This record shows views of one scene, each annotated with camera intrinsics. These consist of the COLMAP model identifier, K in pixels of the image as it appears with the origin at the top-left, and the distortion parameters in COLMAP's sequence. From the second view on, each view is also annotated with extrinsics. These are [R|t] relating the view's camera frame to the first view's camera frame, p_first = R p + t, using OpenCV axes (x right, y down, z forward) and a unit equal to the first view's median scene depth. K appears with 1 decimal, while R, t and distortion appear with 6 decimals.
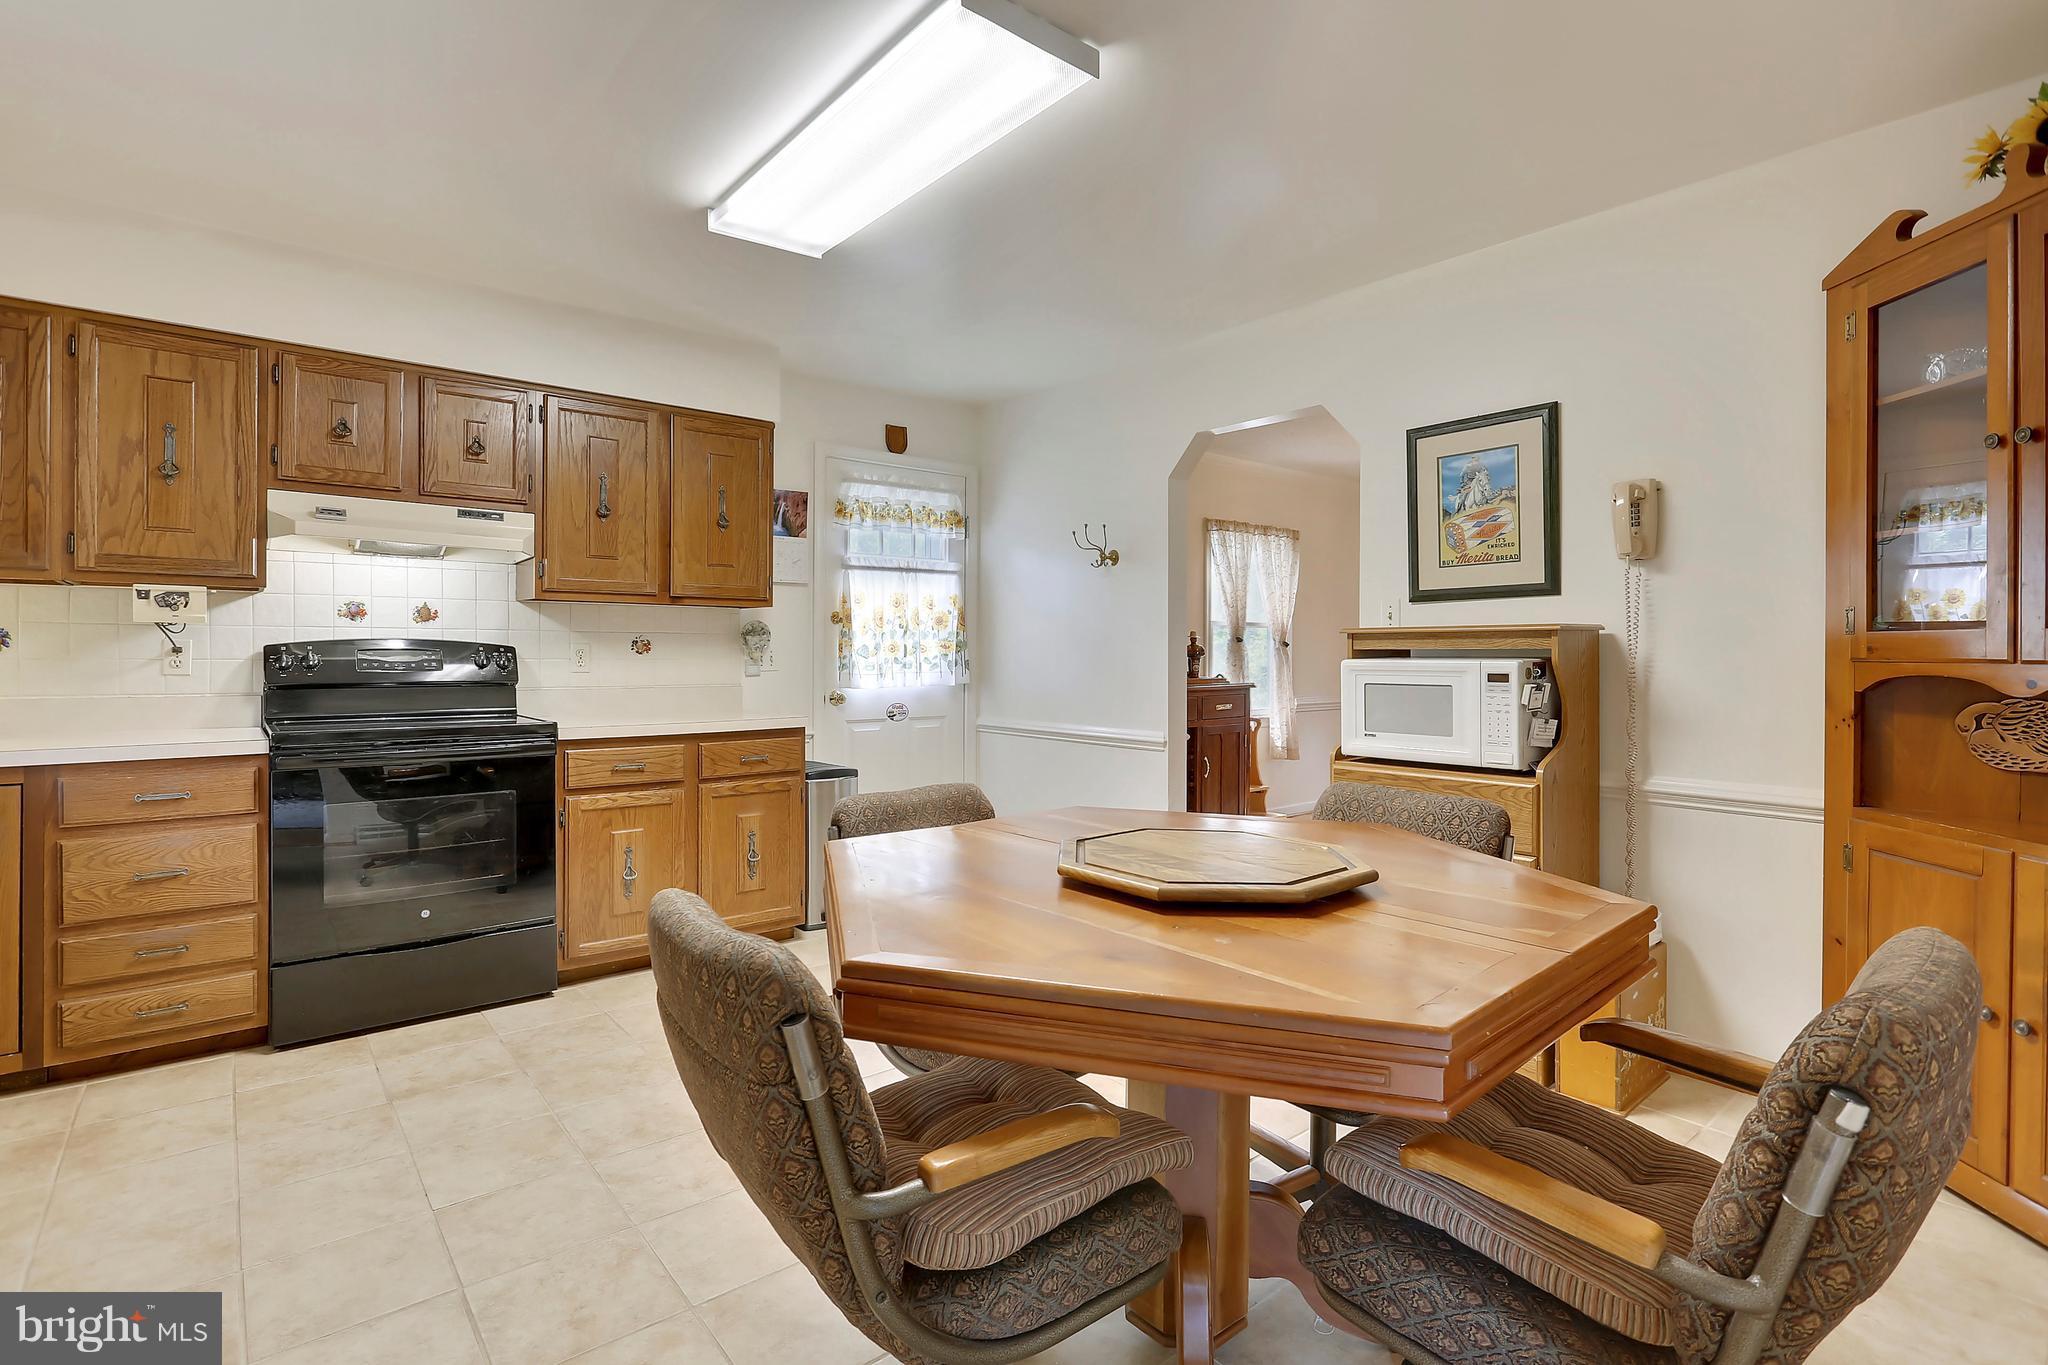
lens RADIAL K [[982.8, 0, 1019.9], [0, 982.8, 651.9], [0, 0, 1]] dist [-0.001303, -0.000098]
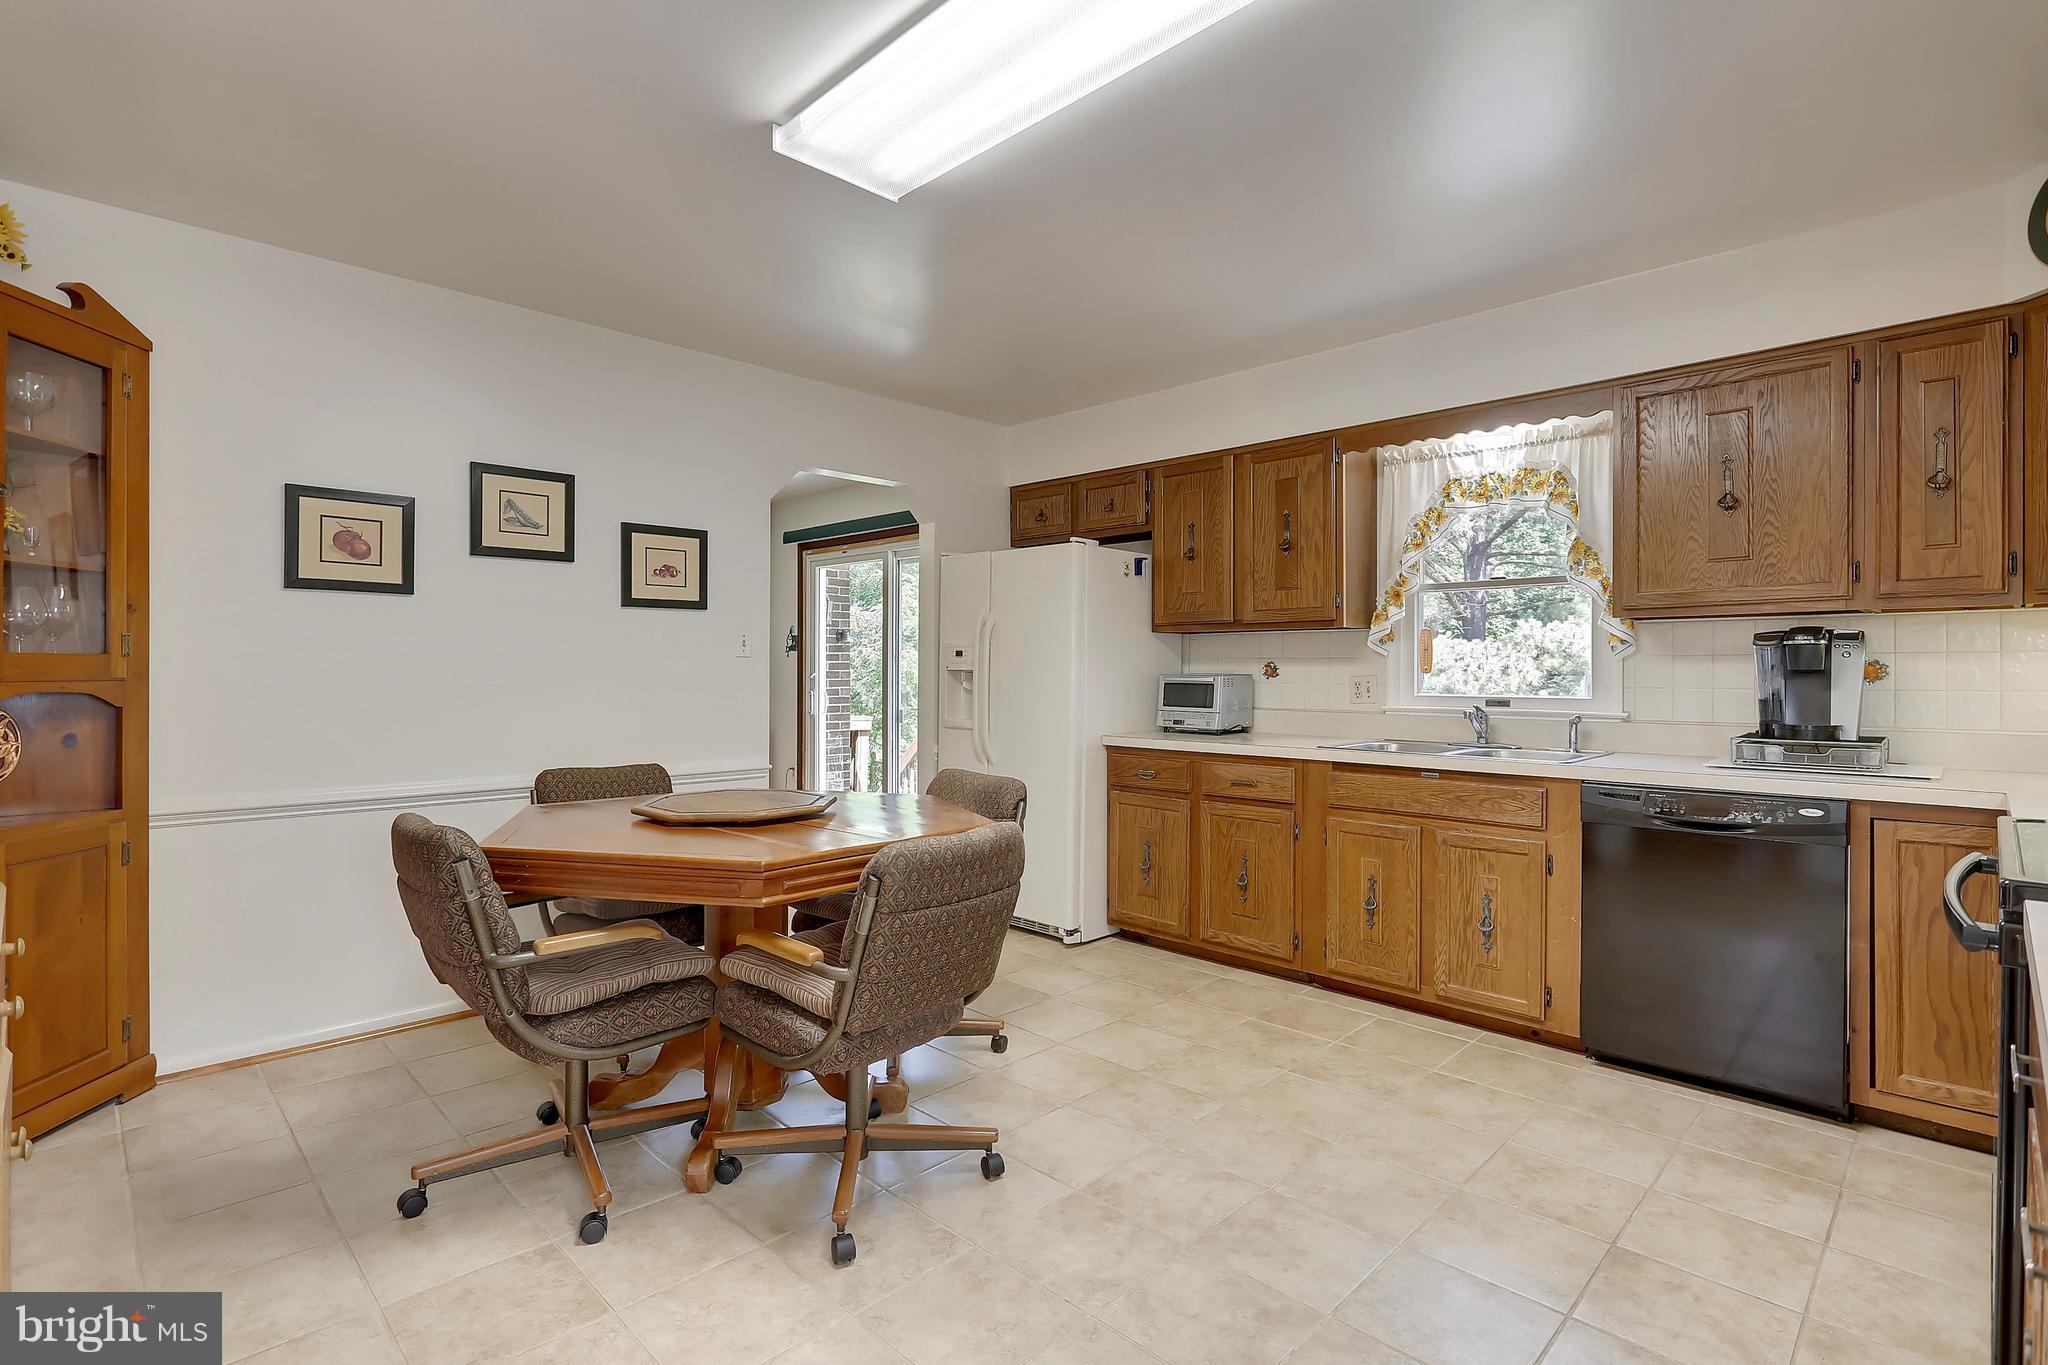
lens RADIAL K [[995.0, 0, 996.8], [0, 995.0, 672.6], [0, 0, 1]] dist [-0.000862, -0.000030]
pose [[-0.997766, -0.006289, -0.066504, -0.052566], [-0.006064, 0.999975, -0.003587, -0.002892], [0.066524, -0.003176, -0.997780, 1.172577]]
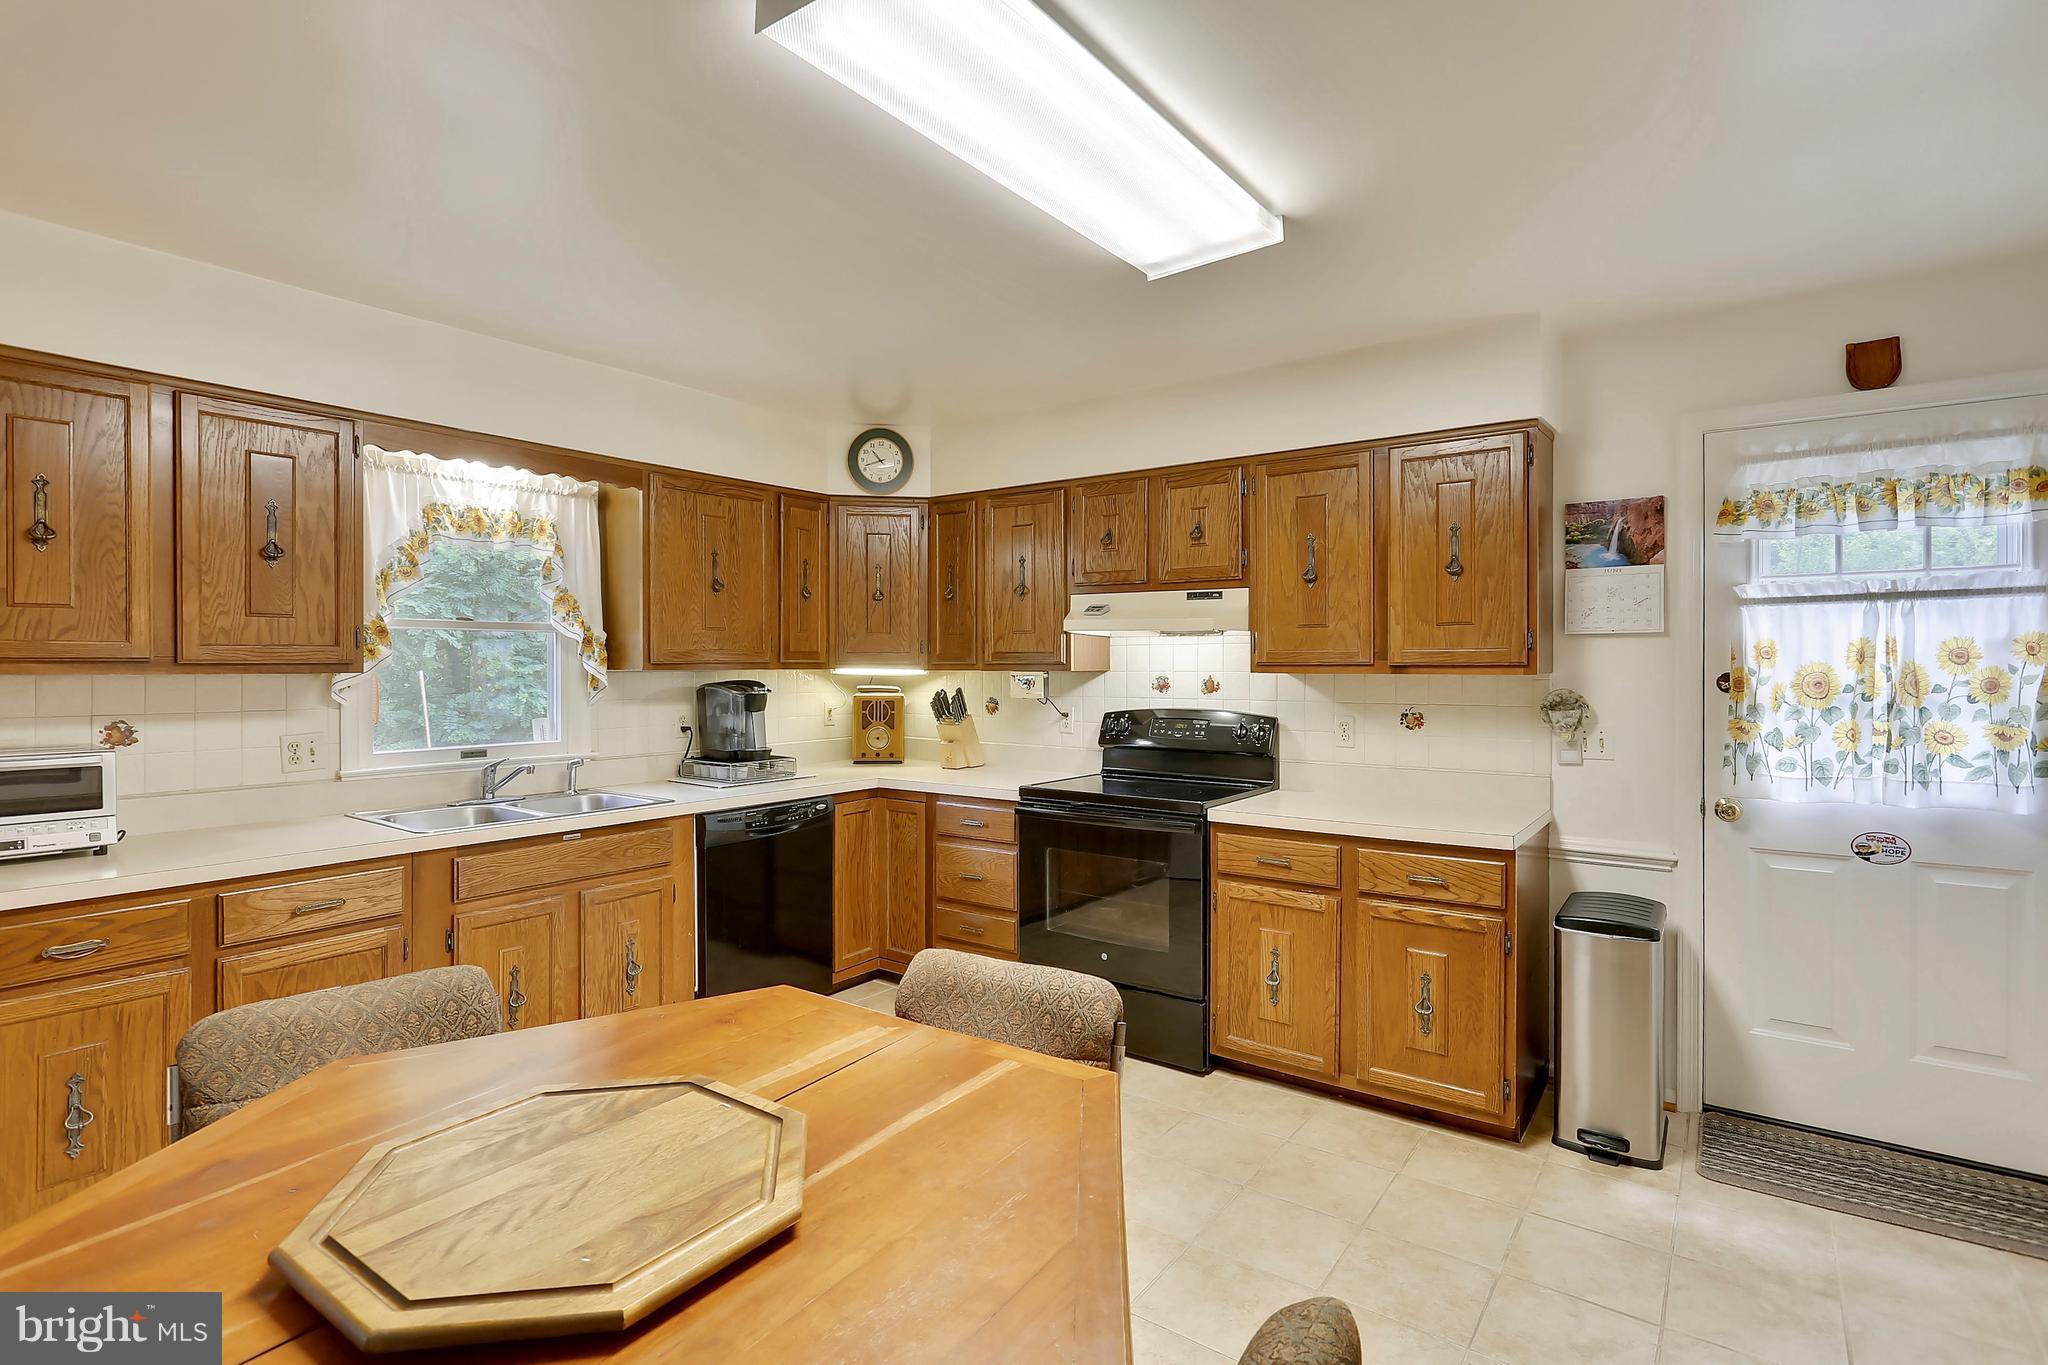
lens RADIAL K [[1002.6, 0, 1021.5], [0, 1002.6, 662.8], [0, 0, 1]] dist [0.001553, 0.000219]
pose [[0.248468, -0.006083, -0.968621, 0.402925], [0.003386, 0.999980, -0.005411, -0.056281], [0.968634, -0.001935, 0.248484, 0.493470]]
